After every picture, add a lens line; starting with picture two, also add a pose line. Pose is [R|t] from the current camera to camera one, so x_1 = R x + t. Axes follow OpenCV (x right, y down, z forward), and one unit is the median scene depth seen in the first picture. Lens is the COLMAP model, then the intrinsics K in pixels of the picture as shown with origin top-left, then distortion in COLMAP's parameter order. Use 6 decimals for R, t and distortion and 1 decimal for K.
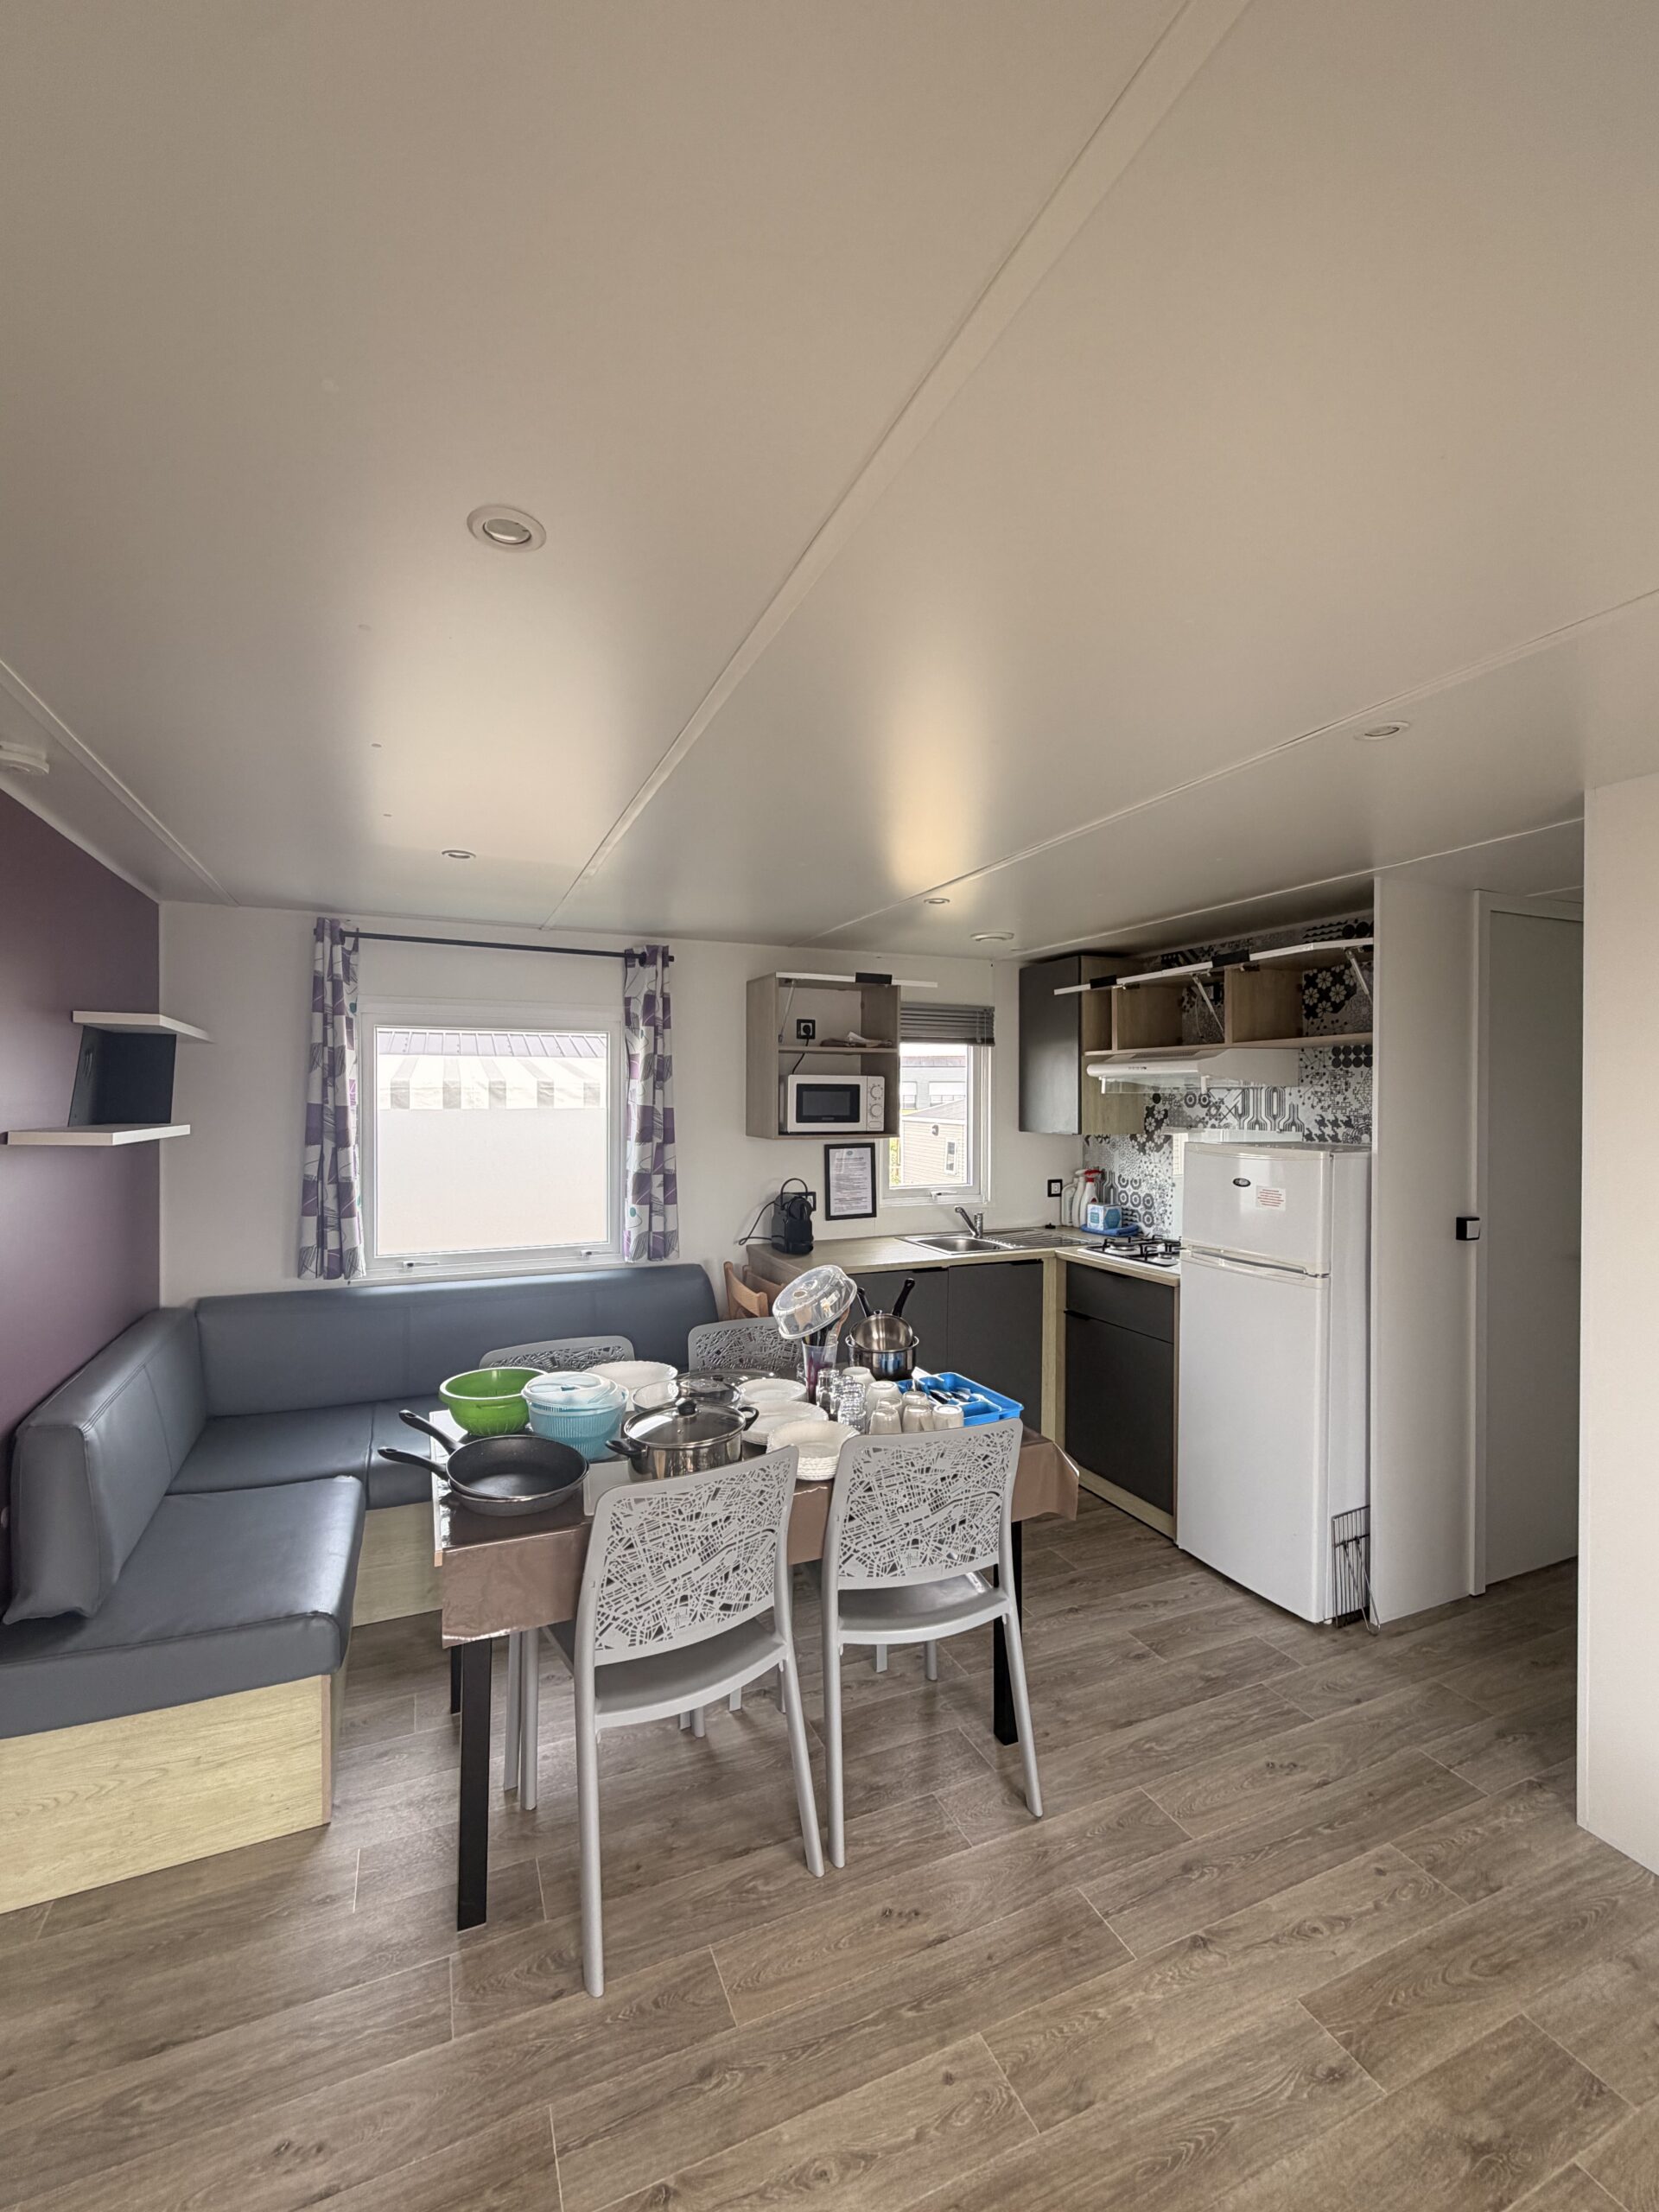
lens RADIAL K [[930.8, 0, 828.1], [0, 930.8, 1104.8], [0, 0, 1]] dist [-0.003581, 0.000820]
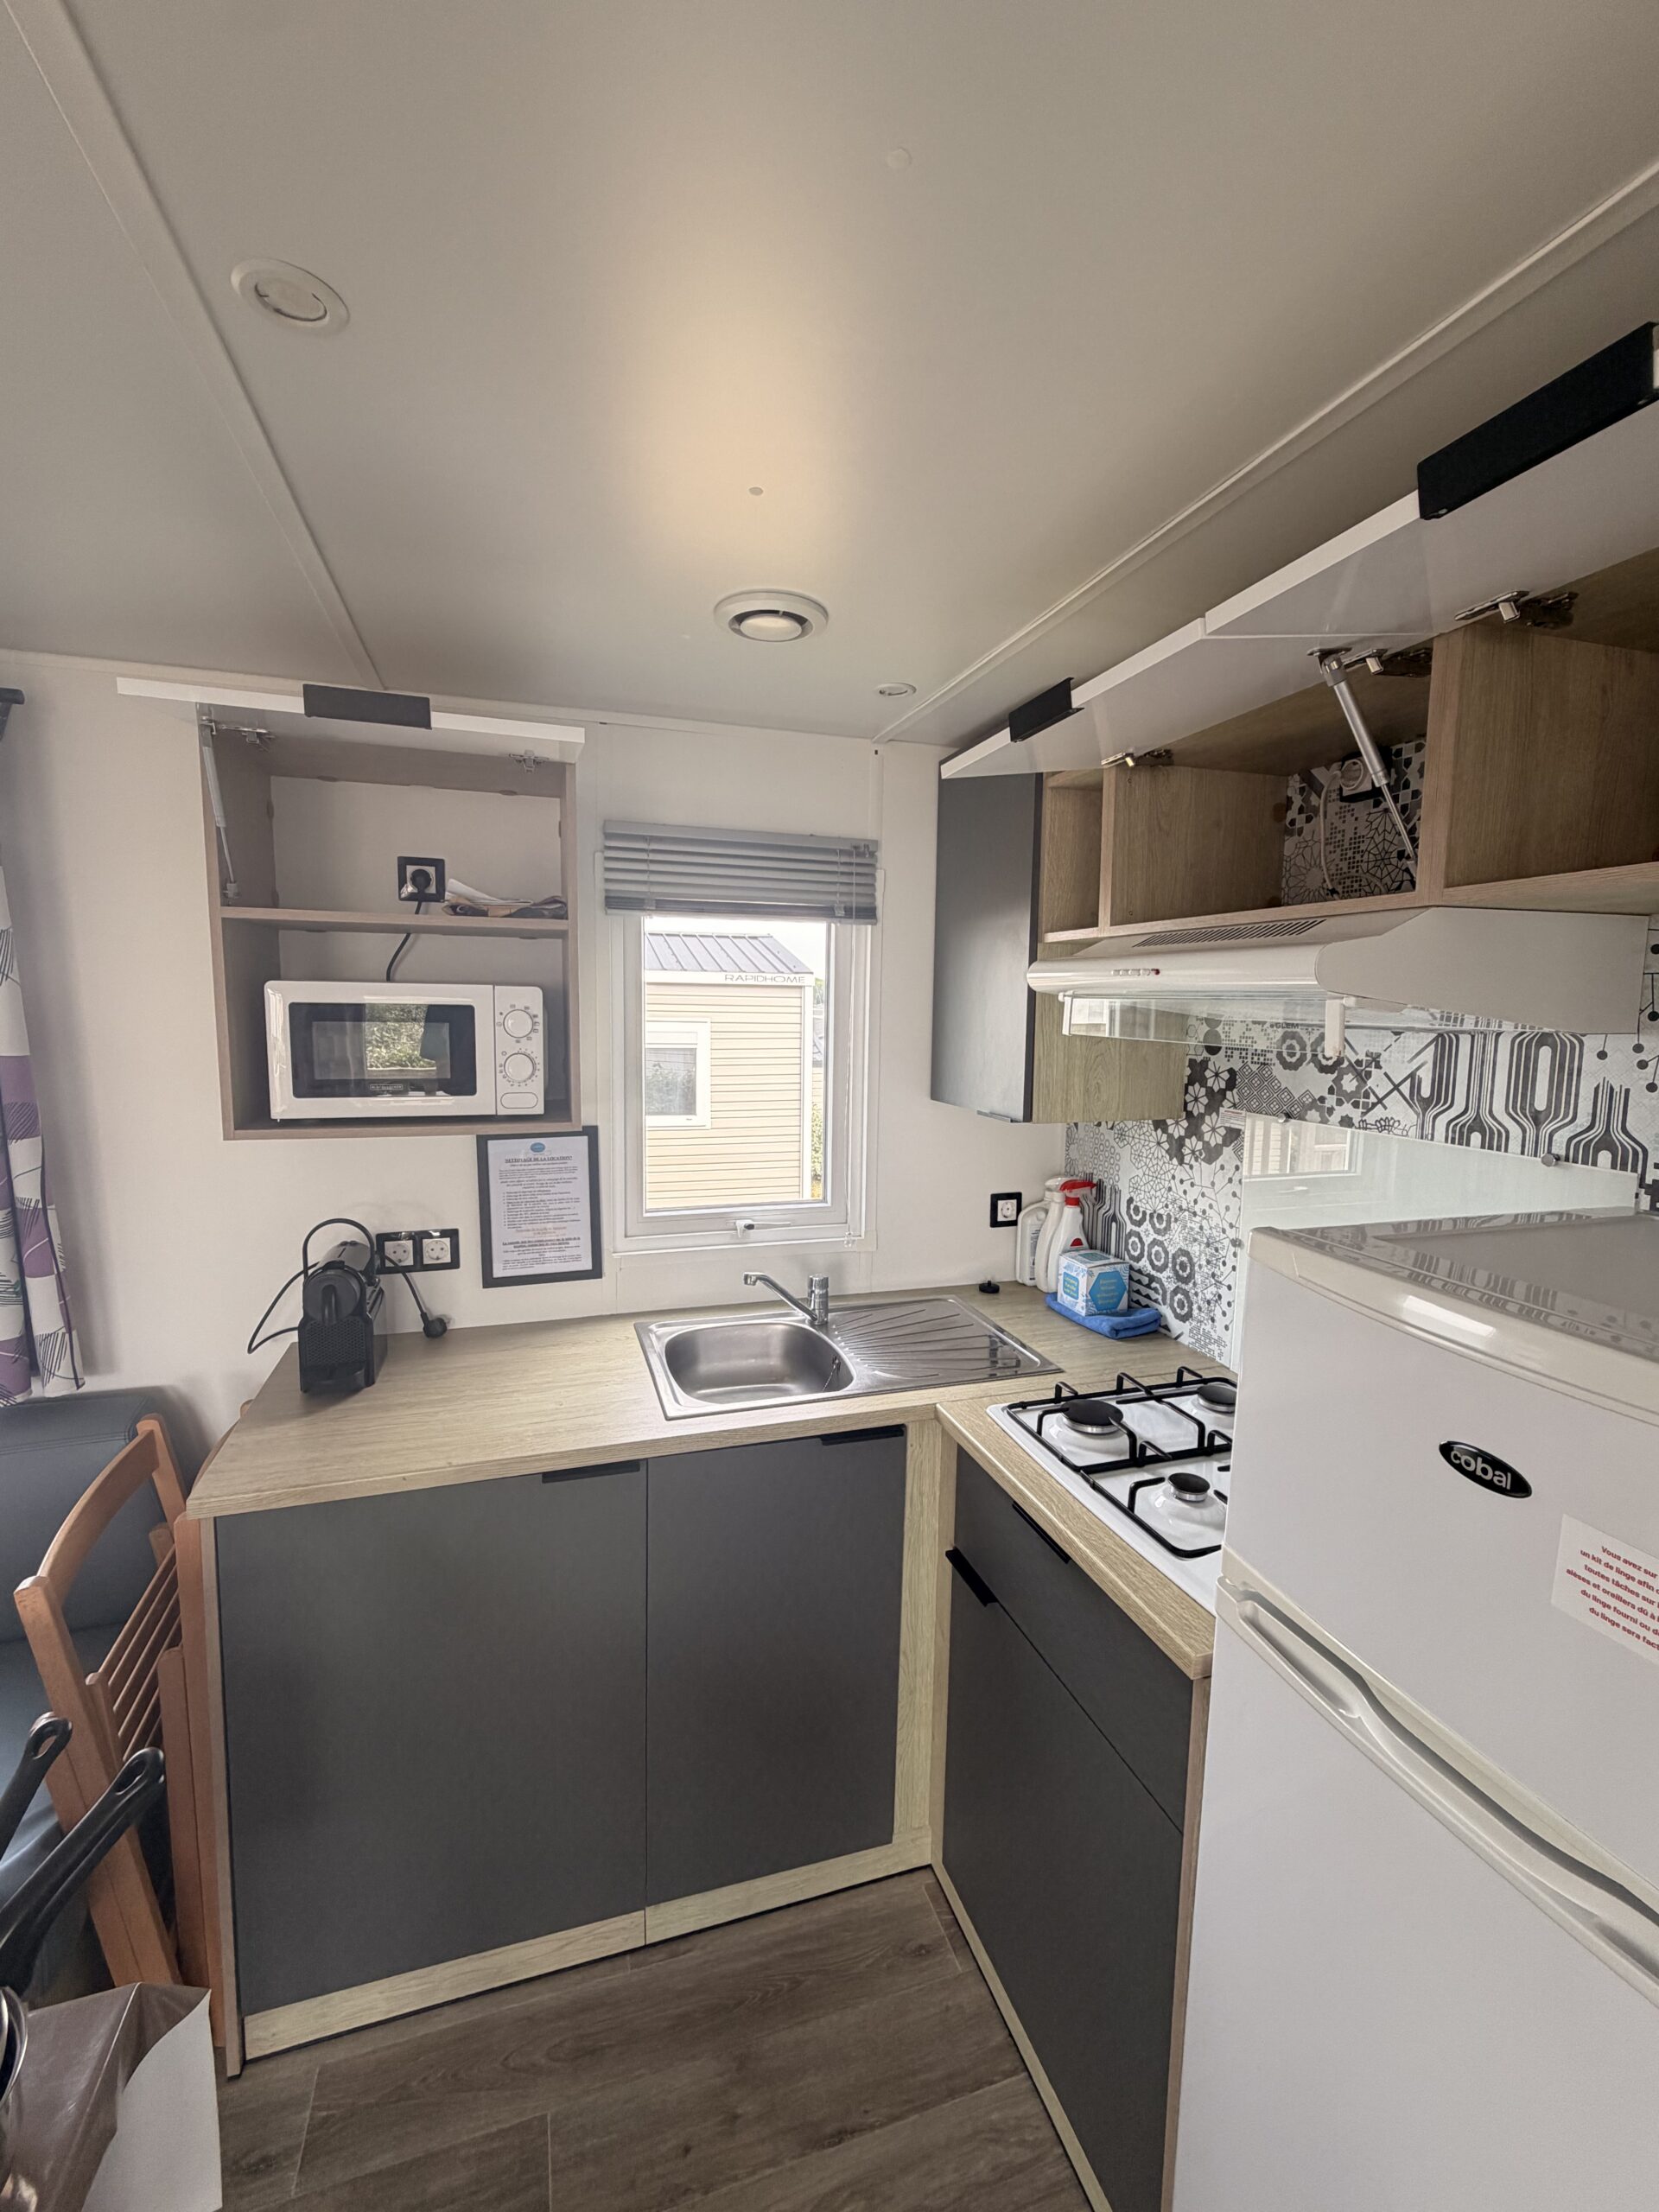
lens RADIAL K [[930.8, 0, 830.1], [0, 930.8, 1101.5], [0, 0, 1]] dist [-0.003581, 0.000820]
pose [[0.995594, 0.023307, -0.090828, 0.214962], [-0.014234, 0.994958, 0.099278, -0.020652], [0.092684, -0.097548, 0.990906, 0.548734]]
